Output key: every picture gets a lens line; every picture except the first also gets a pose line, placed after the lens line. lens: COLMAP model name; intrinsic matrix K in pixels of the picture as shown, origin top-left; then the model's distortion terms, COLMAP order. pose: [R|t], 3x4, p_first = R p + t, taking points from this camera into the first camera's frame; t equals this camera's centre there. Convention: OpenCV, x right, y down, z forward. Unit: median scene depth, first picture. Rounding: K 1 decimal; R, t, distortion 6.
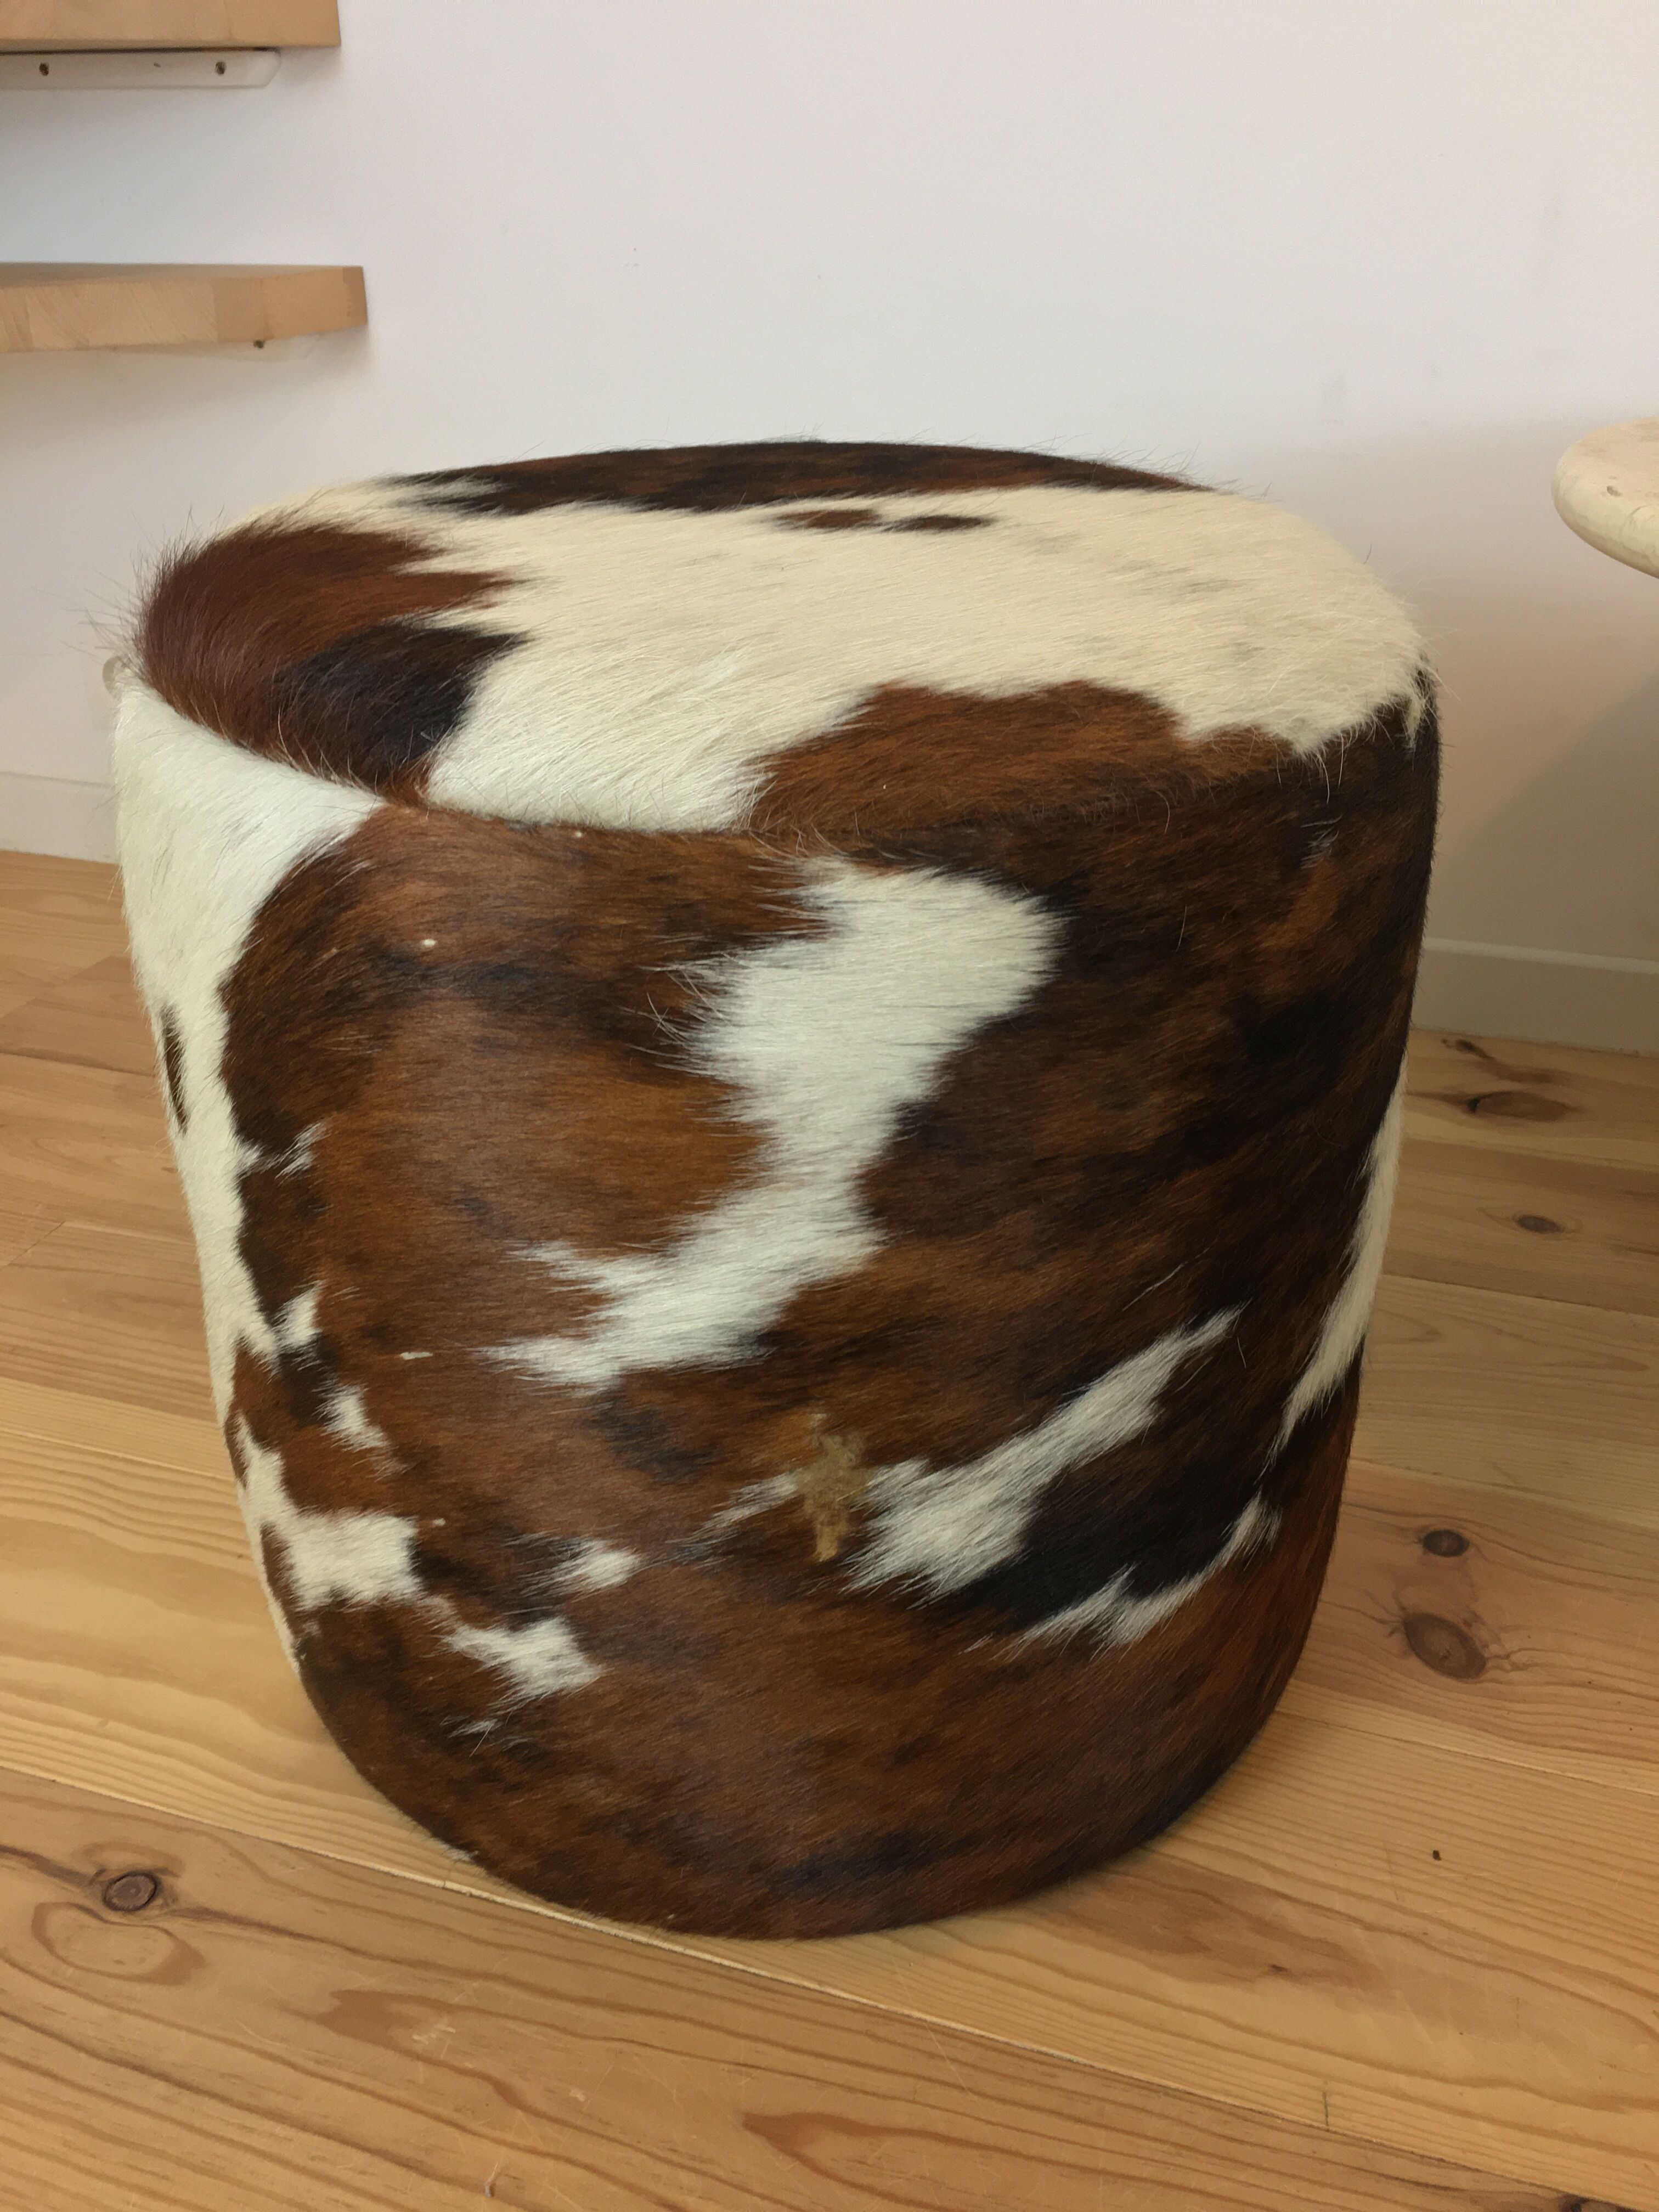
lens RADIAL K [[1860.7, 0, 821.6], [0, 1860.7, 1110.9], [0, 0, 1]] dist [0.050203, -0.100682]
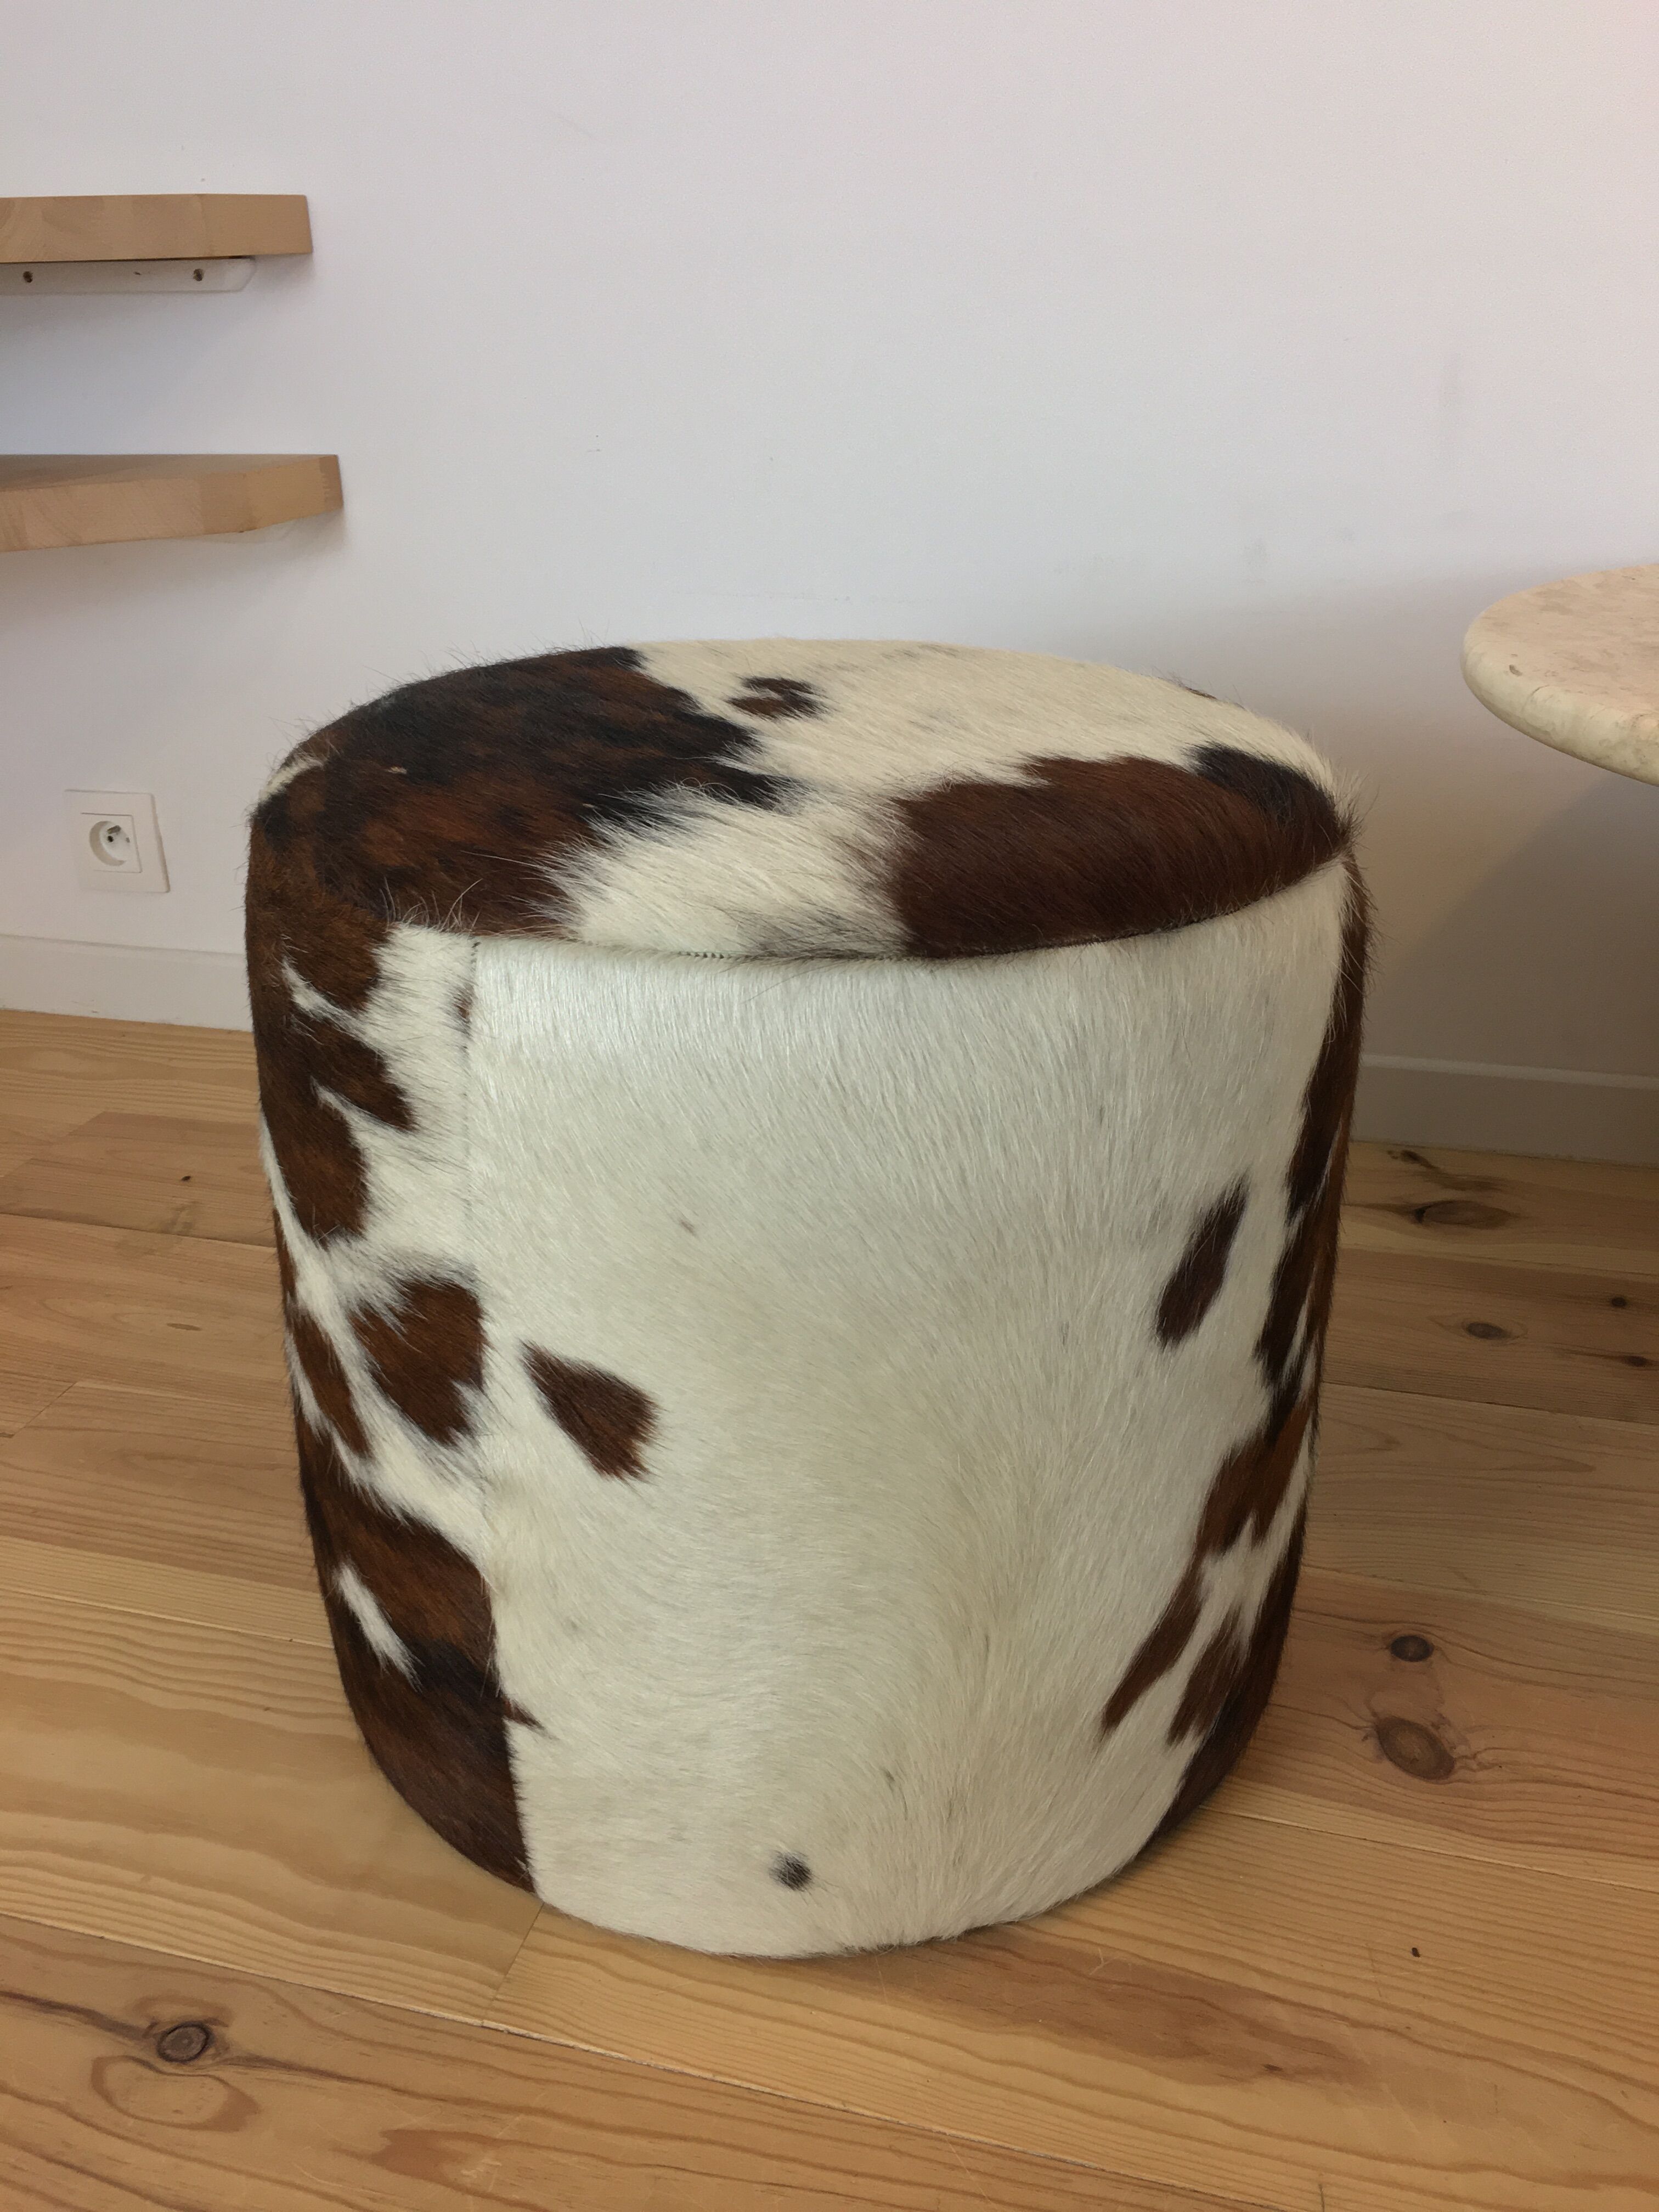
lens RADIAL K [[1860.7, 0, 822.4], [0, 1860.7, 1111.3], [0, 0, 1]] dist [0.050203, -0.100682]
pose [[0.999139, -0.034061, 0.023669, -0.017879], [0.035160, 0.998242, -0.047721, -0.041438], [-0.022002, 0.048512, 0.998580, -0.080012]]
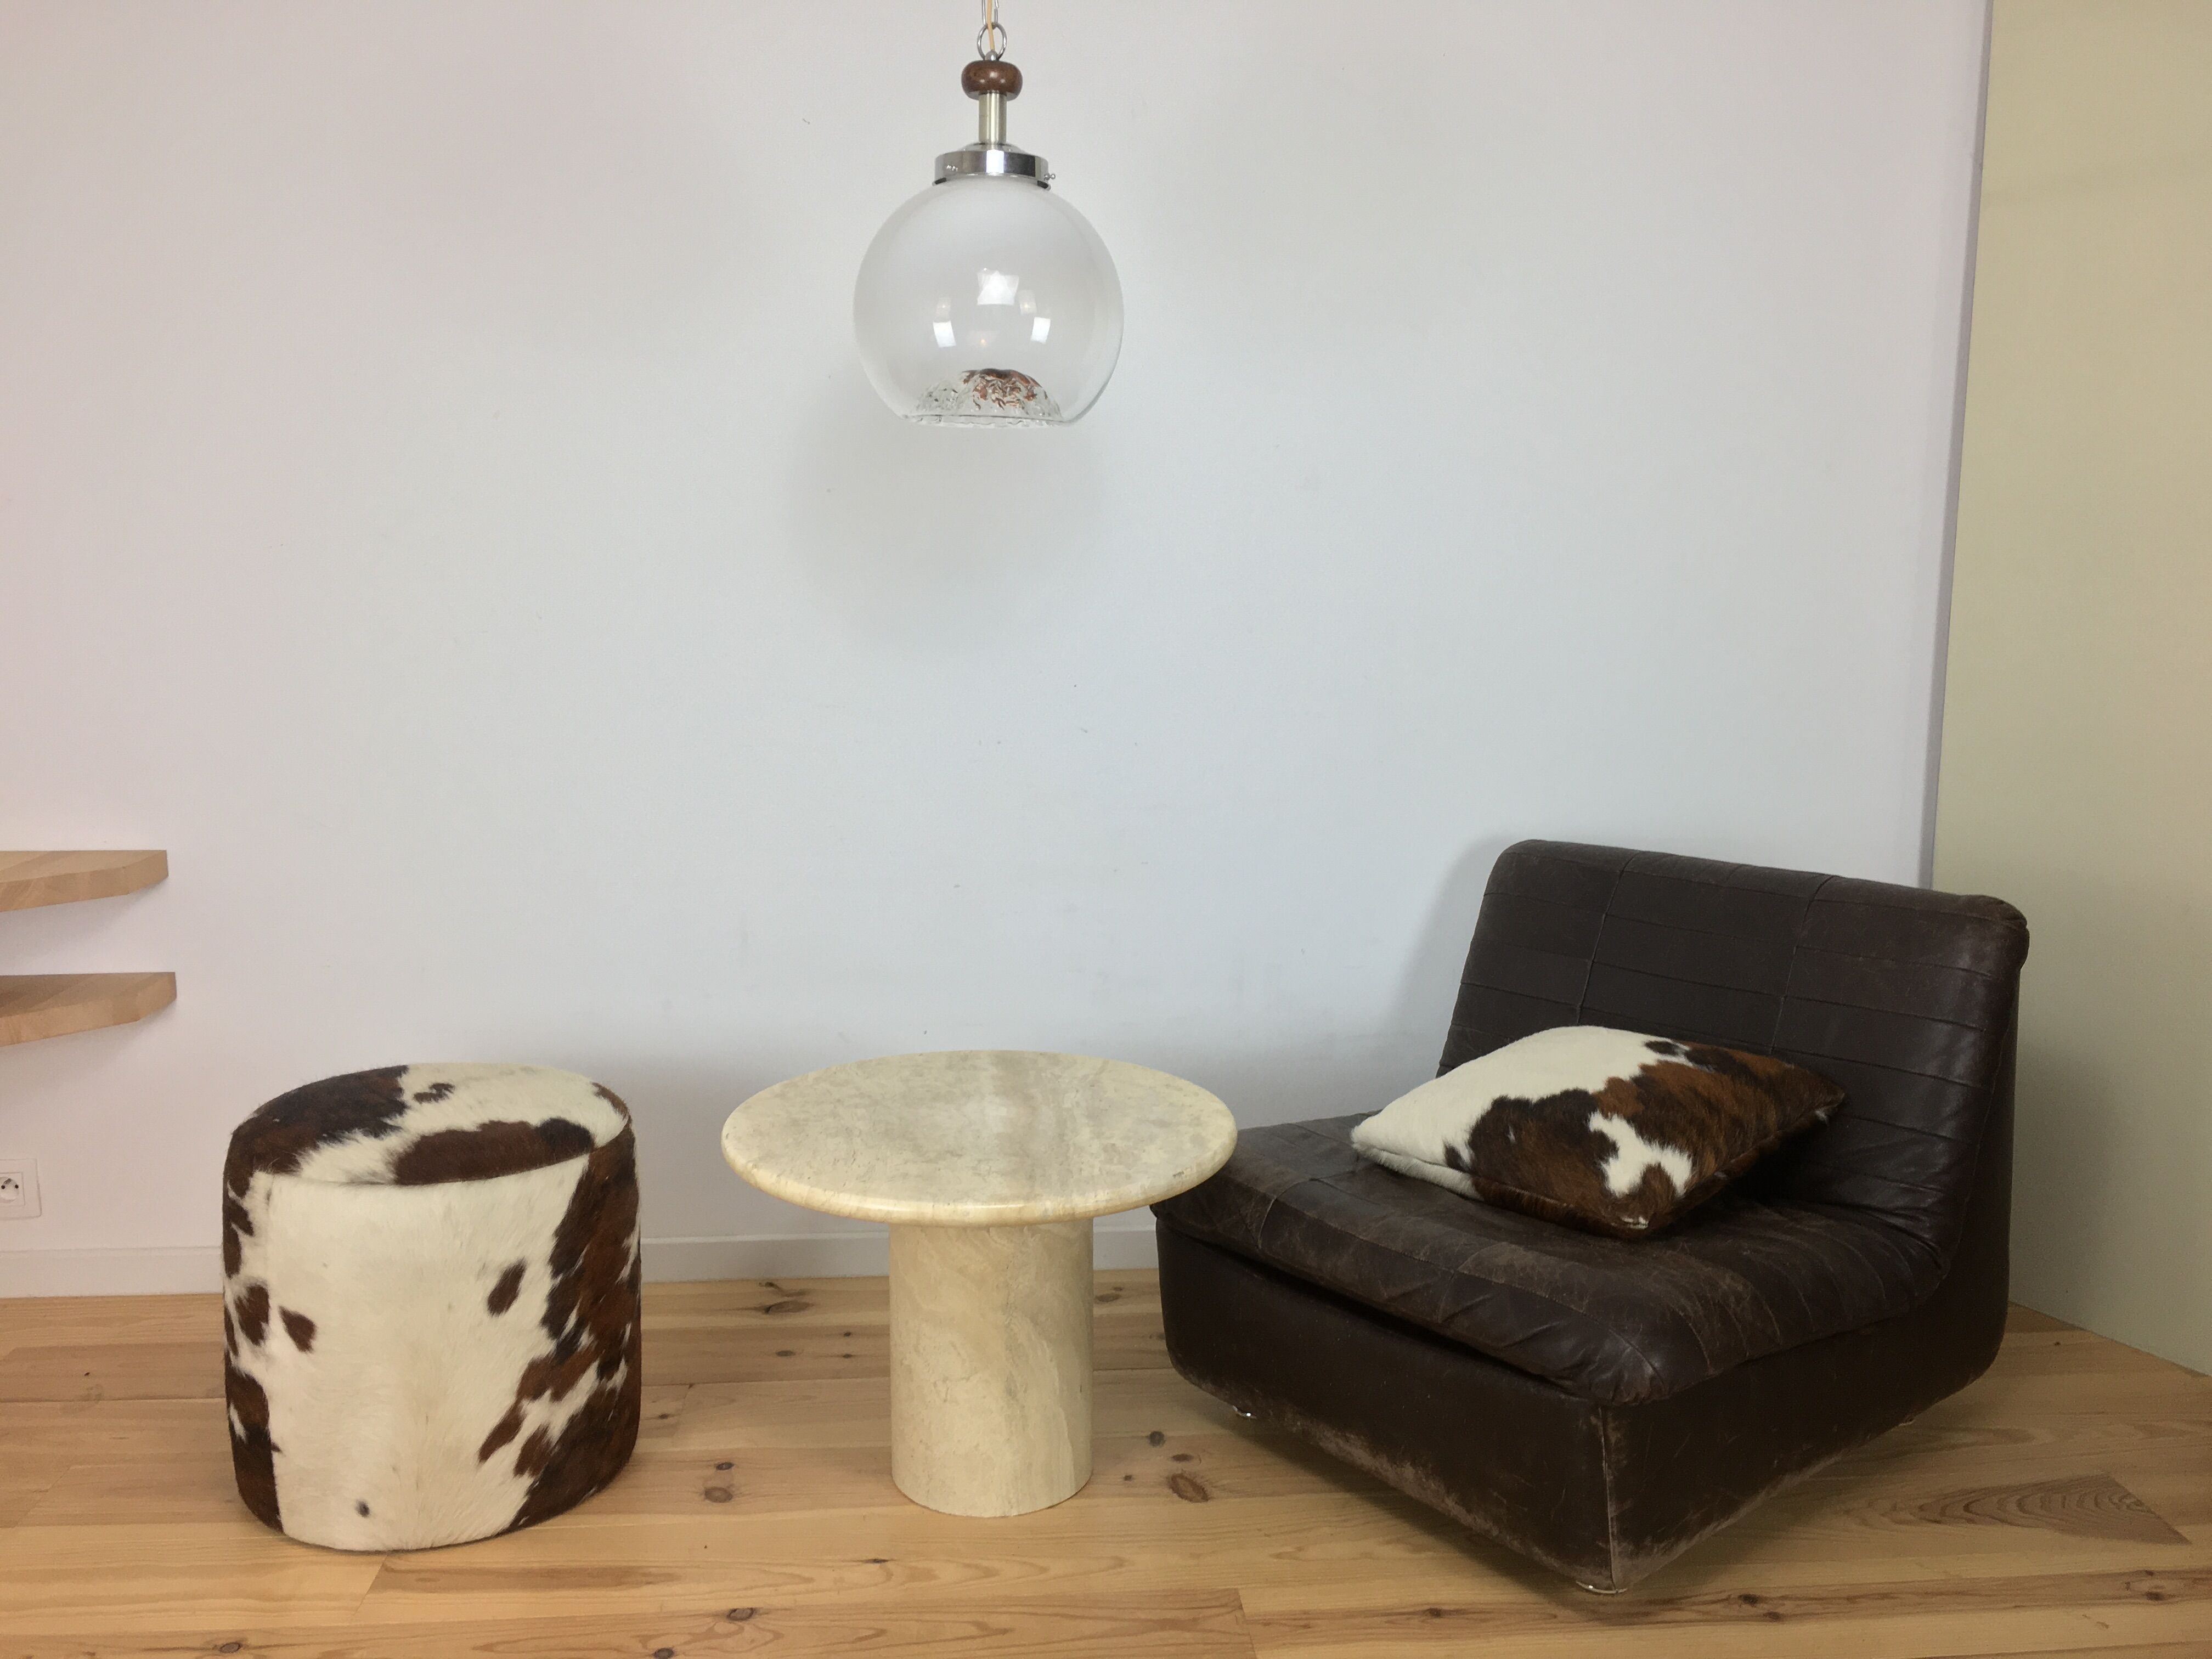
lens RADIAL K [[1860.7, 0, 1121.9], [0, 1860.7, 827.9], [0, 0, 1]] dist [0.050203, -0.100682]
pose [[0.920224, -0.052324, 0.387878, -0.160921], [0.172411, 0.943883, -0.281709, 0.274113], [-0.351371, 0.326110, 0.877605, -2.257950]]
